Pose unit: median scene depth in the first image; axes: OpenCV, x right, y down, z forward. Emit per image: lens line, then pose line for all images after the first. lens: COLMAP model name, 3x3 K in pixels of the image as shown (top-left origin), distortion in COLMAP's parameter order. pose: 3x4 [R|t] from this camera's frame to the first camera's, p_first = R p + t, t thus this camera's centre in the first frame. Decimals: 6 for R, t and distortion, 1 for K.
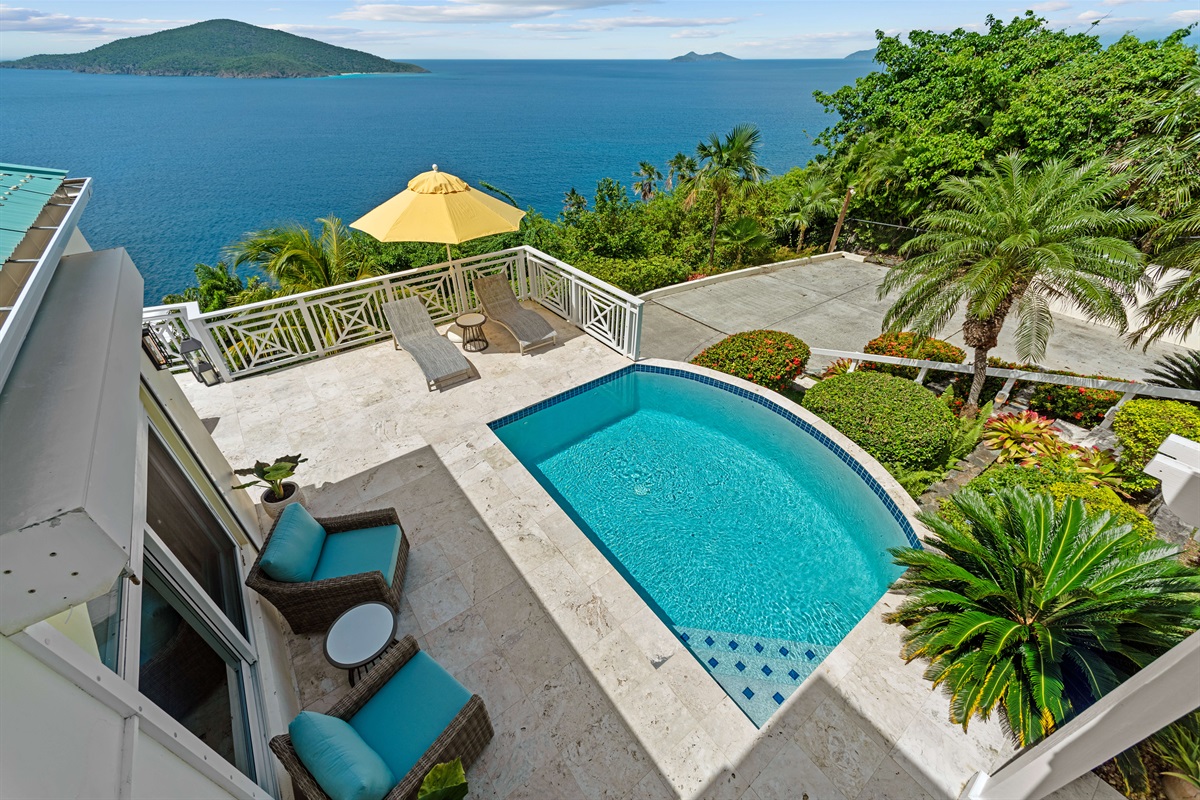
lens RADIAL K [[475.3, 0, 576.0], [0, 475.3, 377.2], [0, 0, 1]] dist [0.006673, 0.000154]
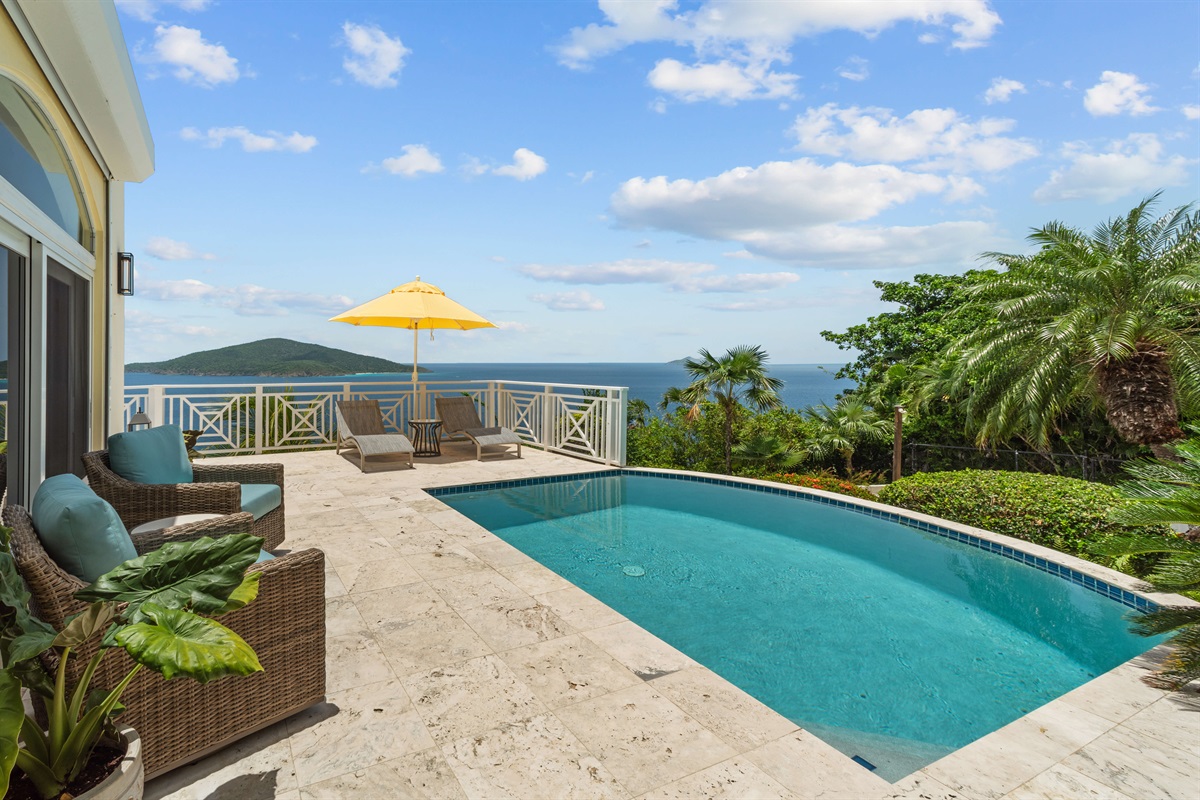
lens RADIAL K [[543.6, 0, 456.9], [0, 543.6, 355.7], [0, 0, 1]] dist [0.000844, 0.000291]
pose [[0.977691, 0.010457, -0.209788, 0.044590], [-0.132517, 0.805622, -0.577419, 0.354117], [0.162972, 0.592338, 0.789035, 0.145625]]
